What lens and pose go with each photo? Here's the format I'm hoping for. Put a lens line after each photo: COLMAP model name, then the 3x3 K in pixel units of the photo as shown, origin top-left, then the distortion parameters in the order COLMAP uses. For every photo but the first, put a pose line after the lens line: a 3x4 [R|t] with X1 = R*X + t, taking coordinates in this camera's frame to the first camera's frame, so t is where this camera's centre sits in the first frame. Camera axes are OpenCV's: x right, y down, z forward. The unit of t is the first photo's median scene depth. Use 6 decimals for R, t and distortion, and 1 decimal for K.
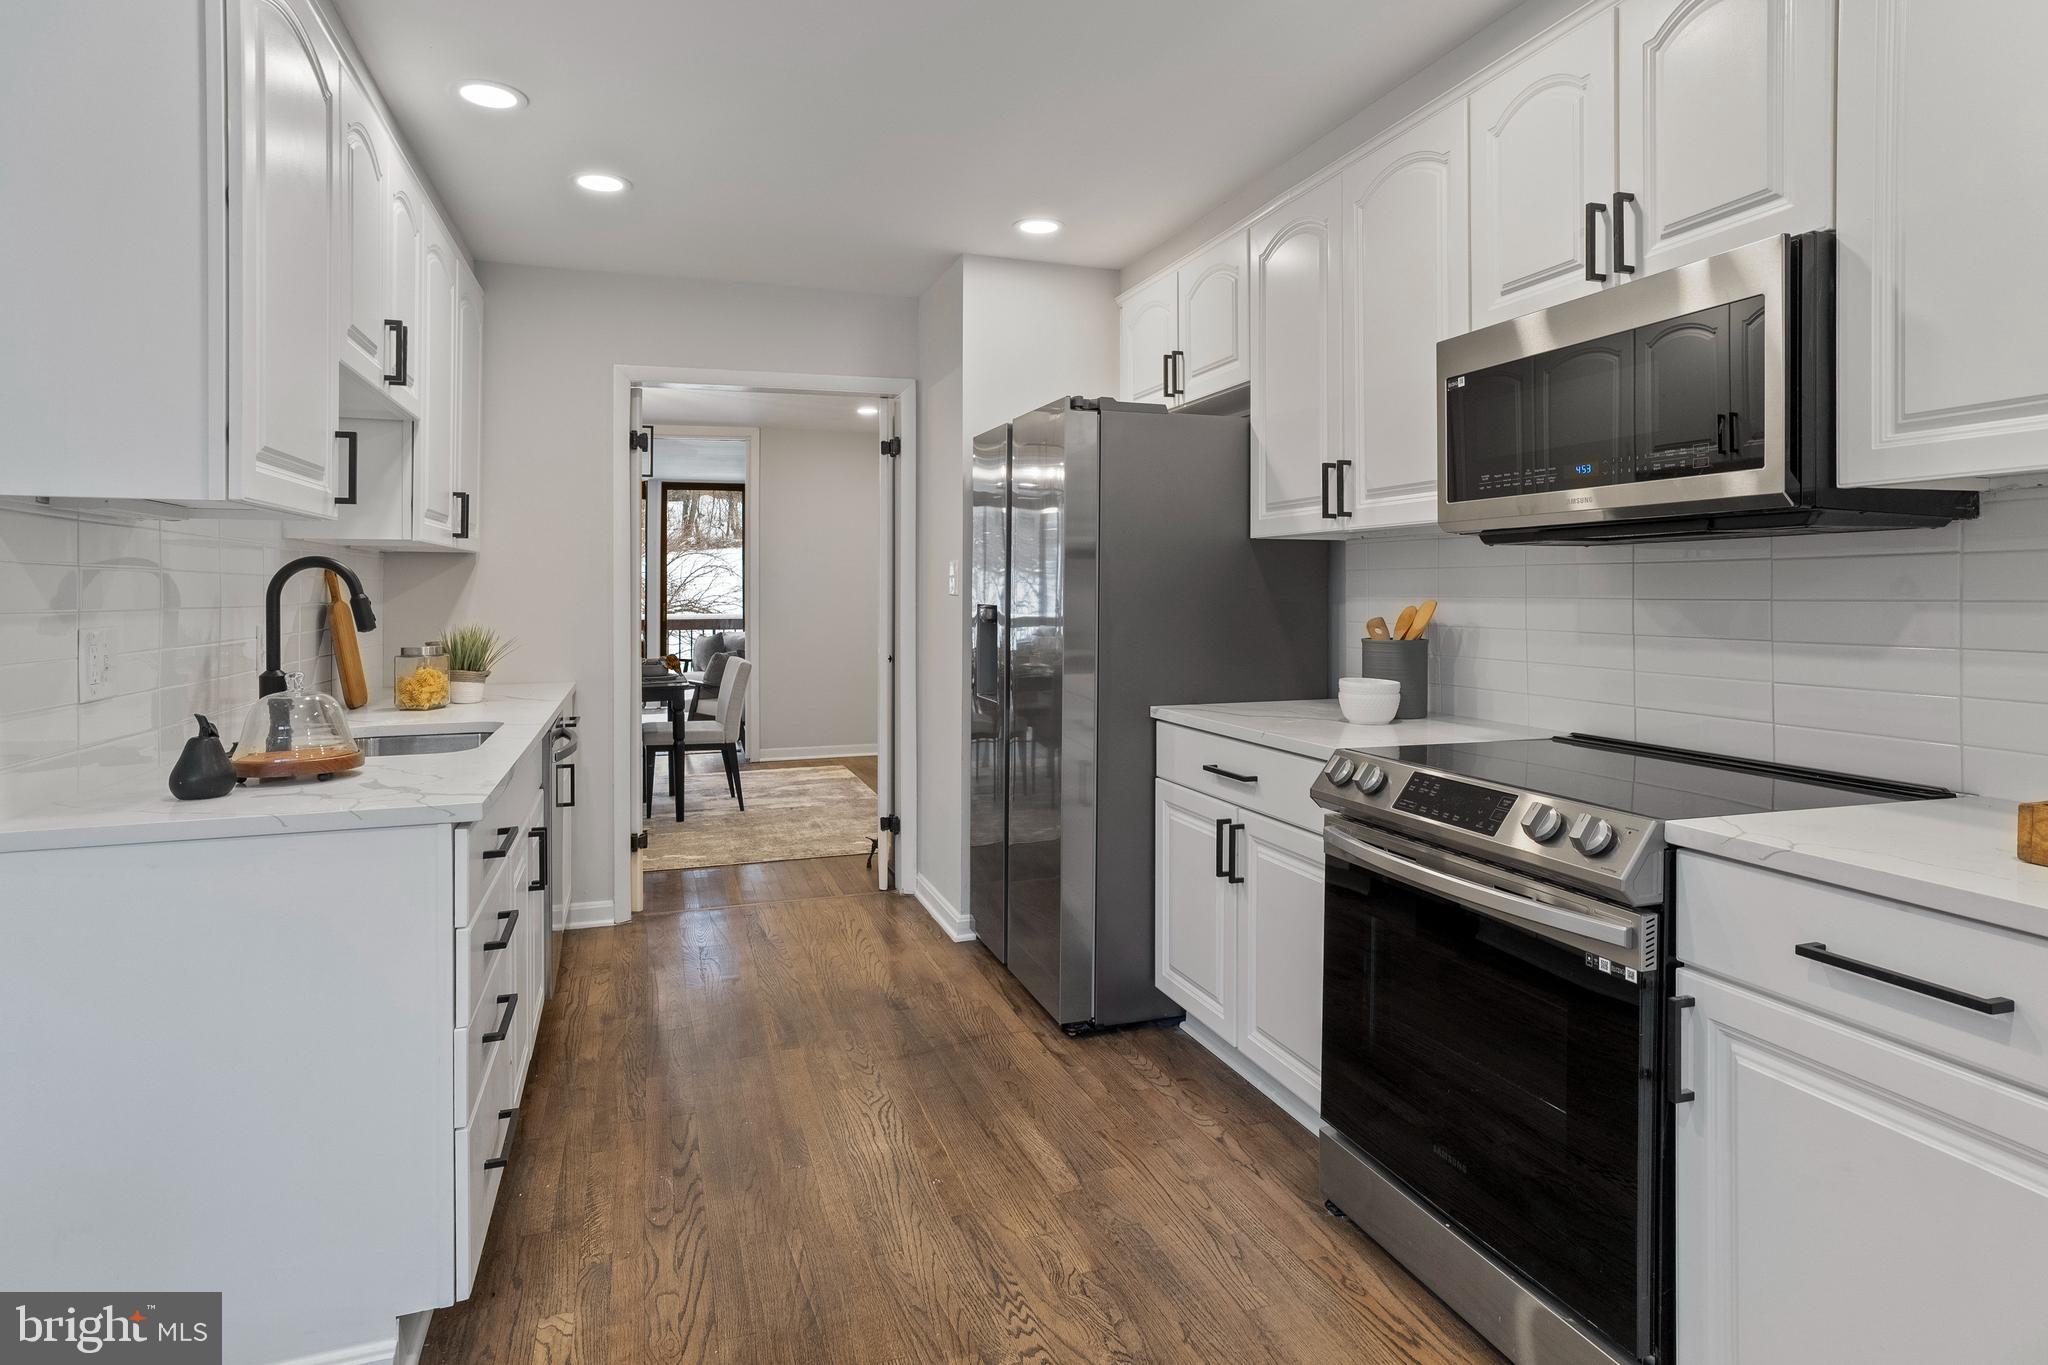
lens RADIAL K [[1116.7, 0, 1024.3], [0, 1116.7, 591.3], [0, 0, 1]] dist [-0.018527, 0.021917]
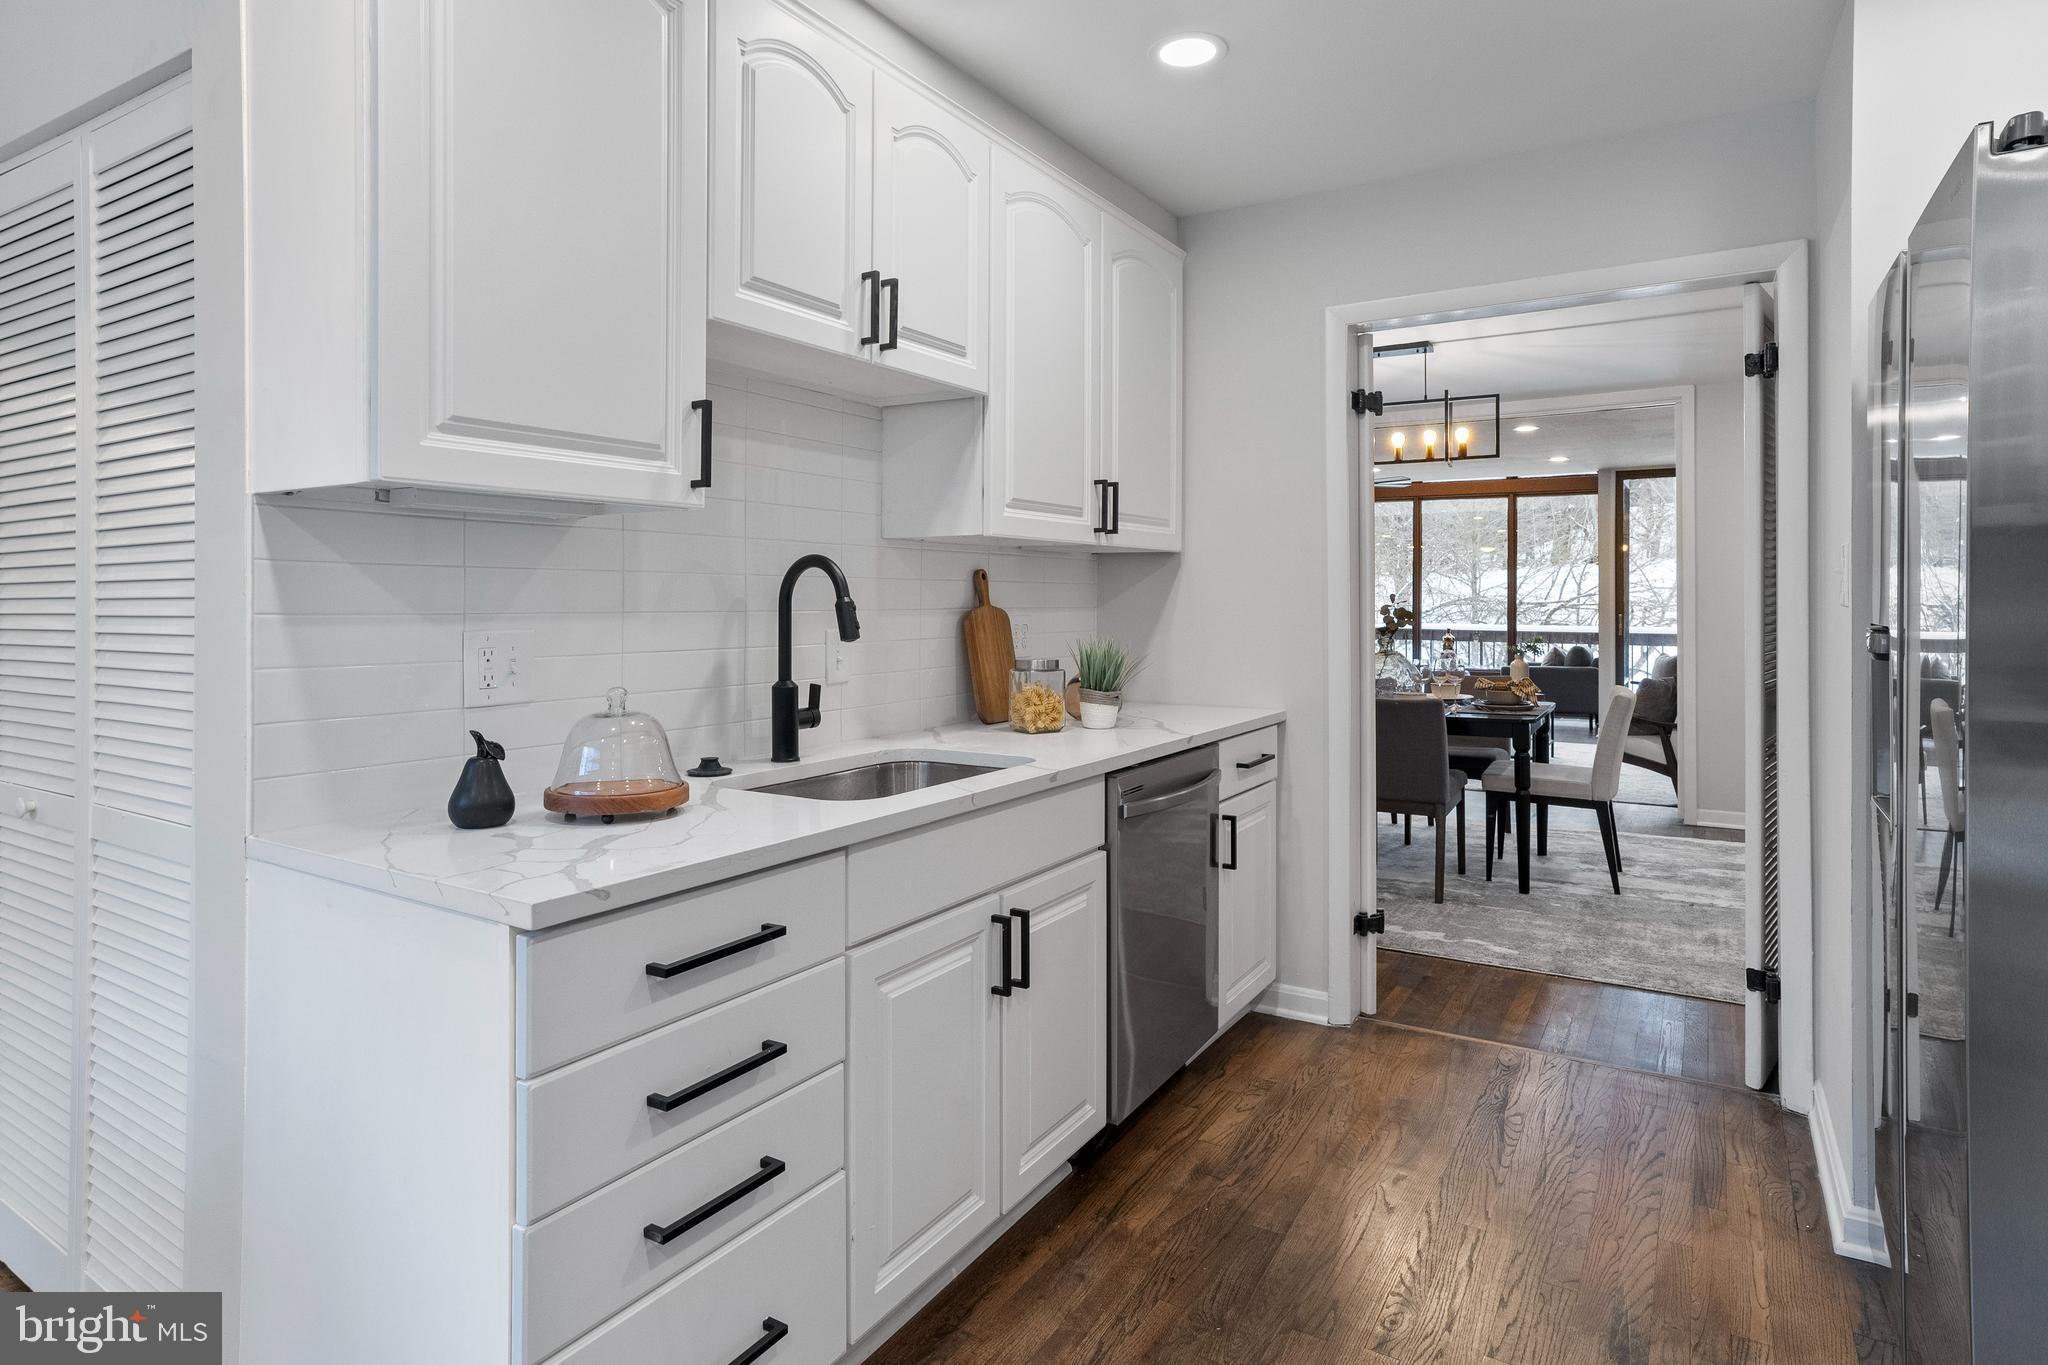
lens RADIAL K [[1116.7, 0, 1024.3], [0, 1116.7, 591.3], [0, 0, 1]] dist [-0.018527, 0.021917]
pose [[0.642921, -0.003979, -0.765922, 0.097129], [-0.002203, 0.999973, -0.007044, 0.002165], [0.765929, 0.006216, 0.642895, 0.348914]]
